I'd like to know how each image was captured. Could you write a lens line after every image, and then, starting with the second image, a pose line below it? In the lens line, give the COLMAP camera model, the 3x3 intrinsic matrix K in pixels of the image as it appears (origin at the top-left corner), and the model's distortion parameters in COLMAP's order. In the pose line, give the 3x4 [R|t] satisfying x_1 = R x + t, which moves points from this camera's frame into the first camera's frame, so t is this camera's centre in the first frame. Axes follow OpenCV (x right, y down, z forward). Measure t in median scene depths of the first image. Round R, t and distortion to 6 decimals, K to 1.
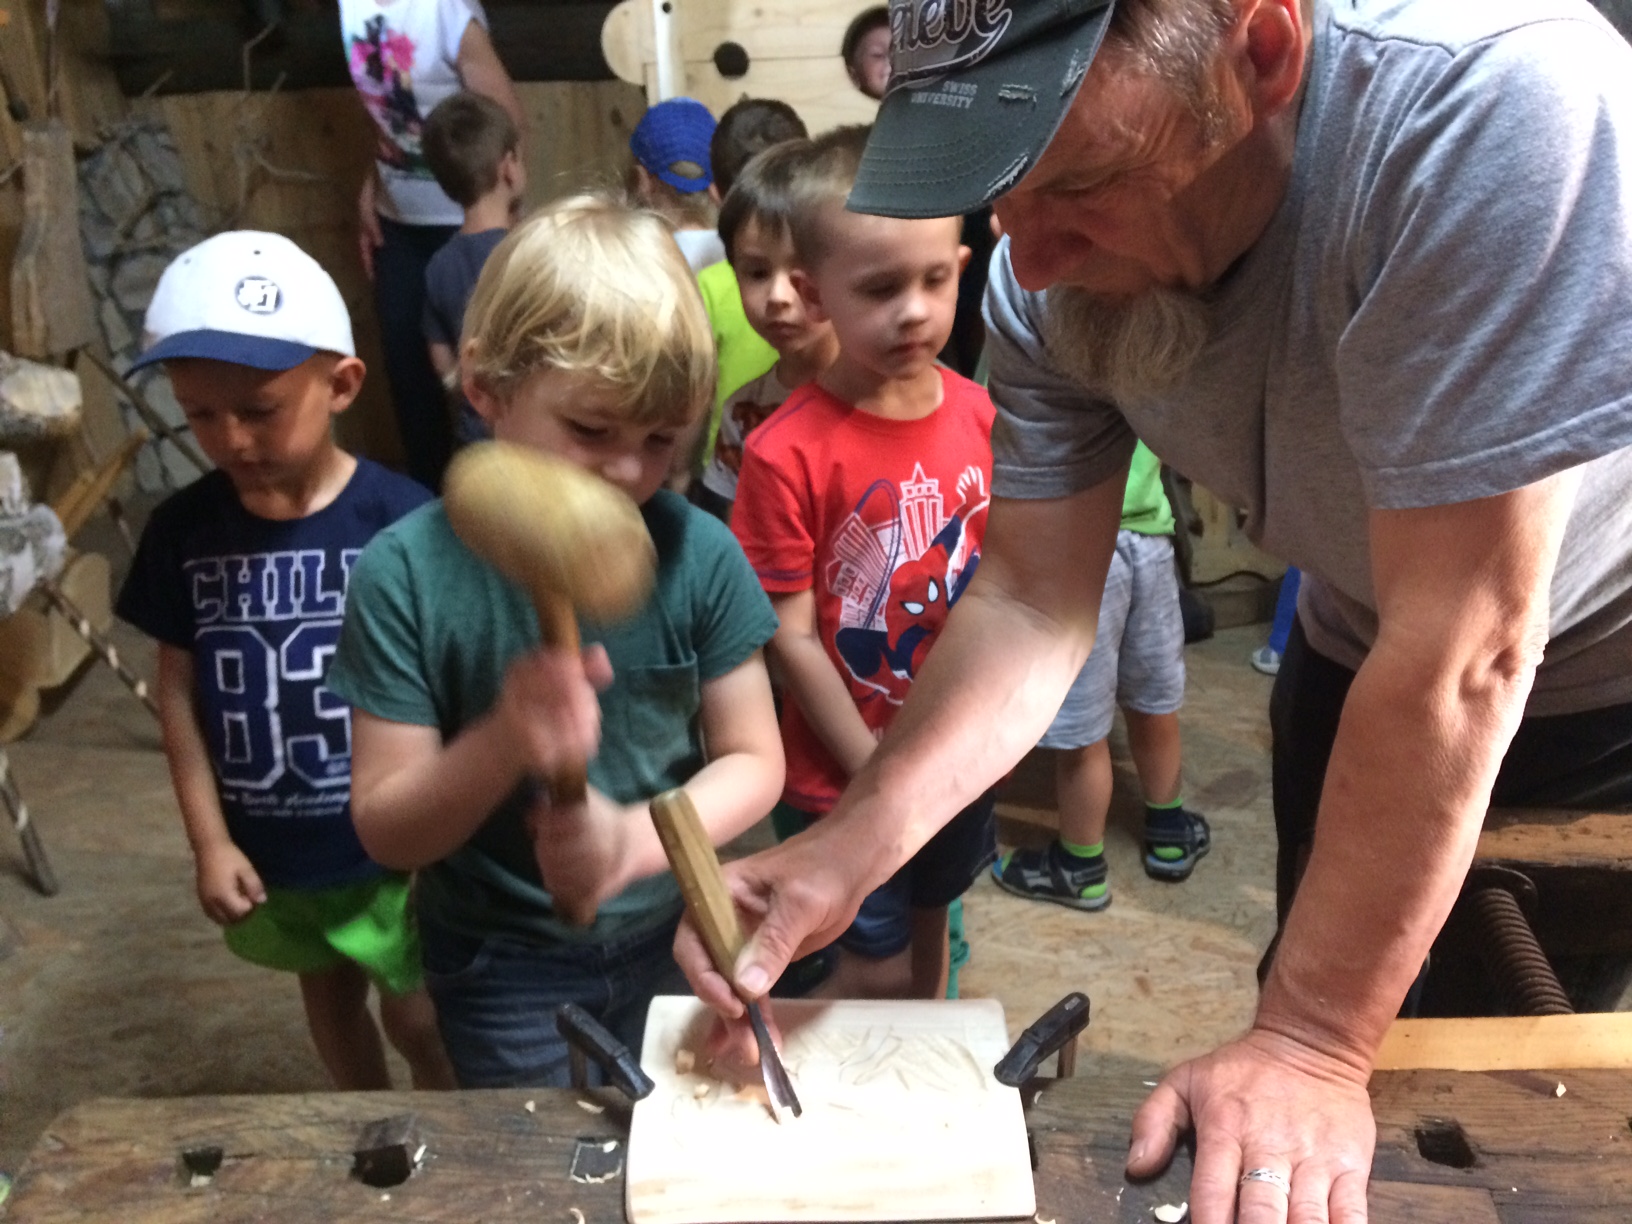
lens RADIAL K [[1377.7, 0, 783.1], [0, 1377.7, 640.7], [0, 0, 1]] dist [0.111289, -0.127908]
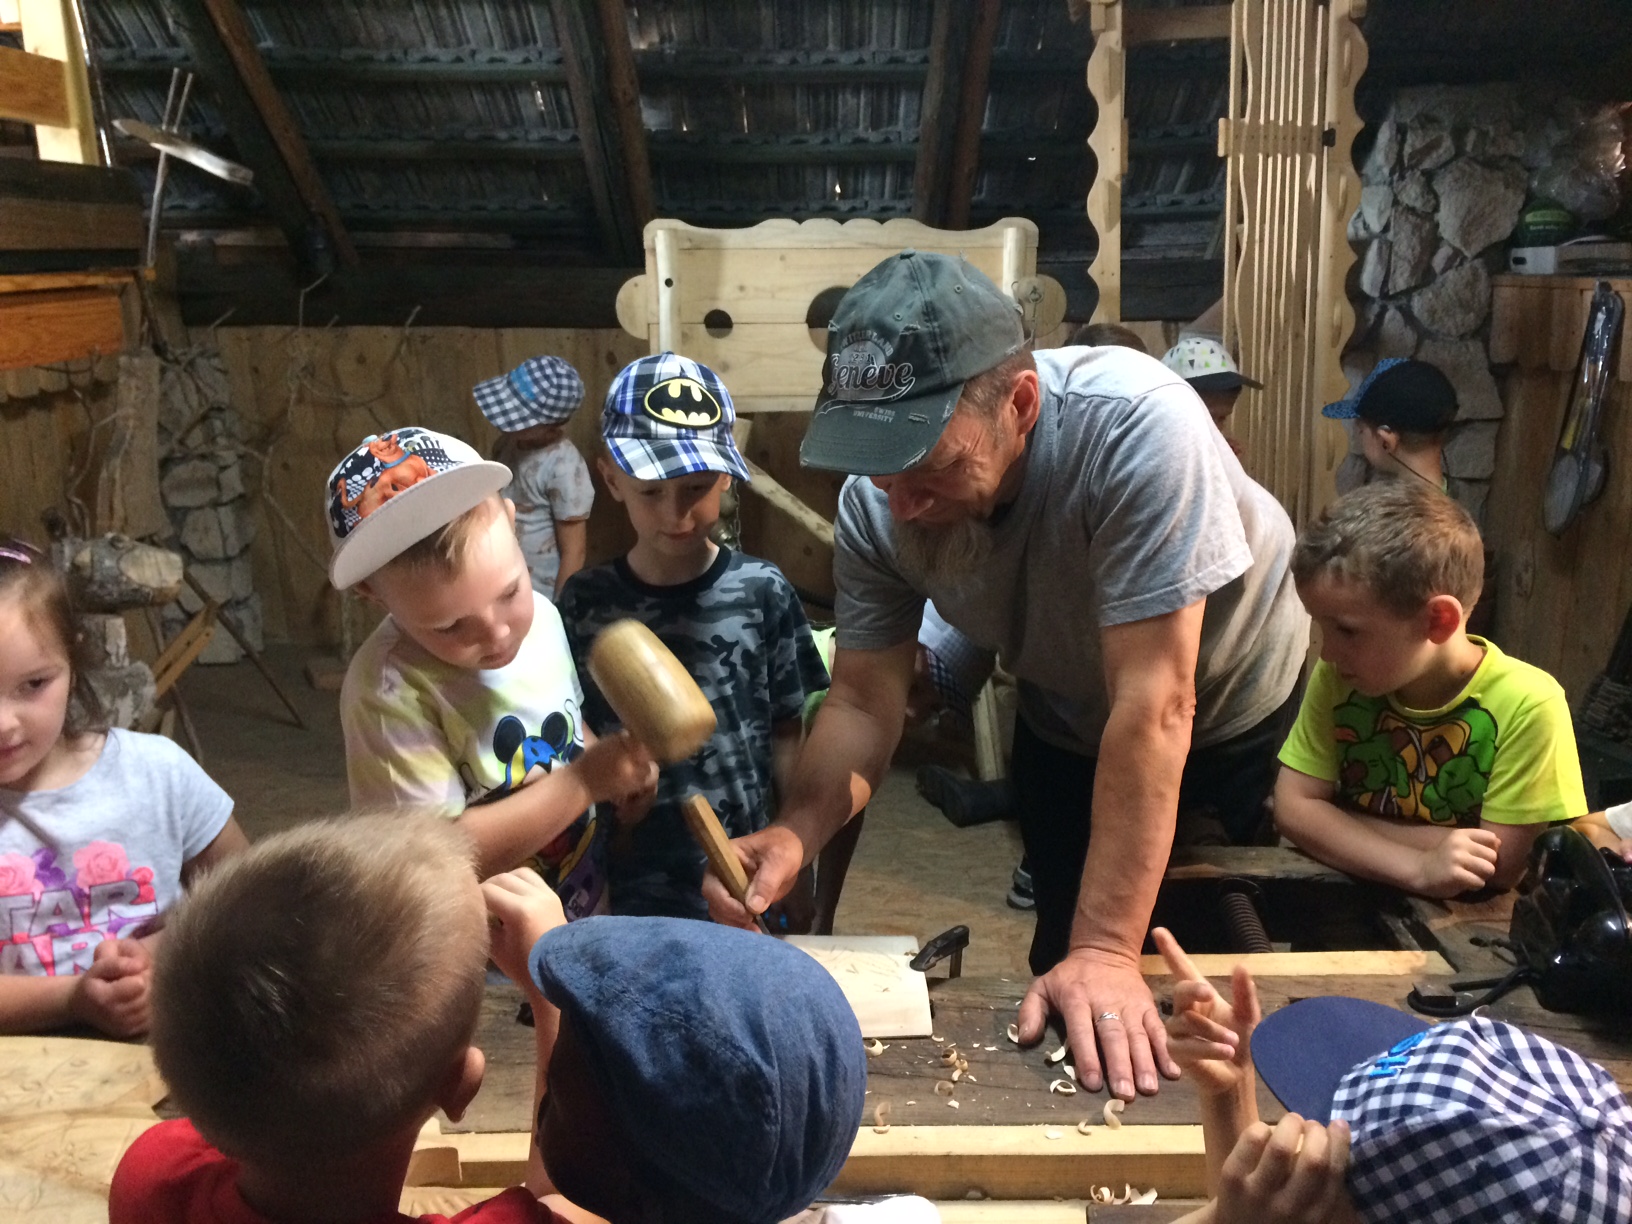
lens RADIAL K [[1364.9, 0, 823.1], [0, 1364.9, 610.6], [0, 0, 1]] dist [0.095675, -0.111826]
pose [[0.997325, 0.024650, 0.068814, -0.025680], [-0.012920, 0.986046, -0.165972, 0.053162], [-0.071945, 0.164639, 0.983727, -0.226055]]
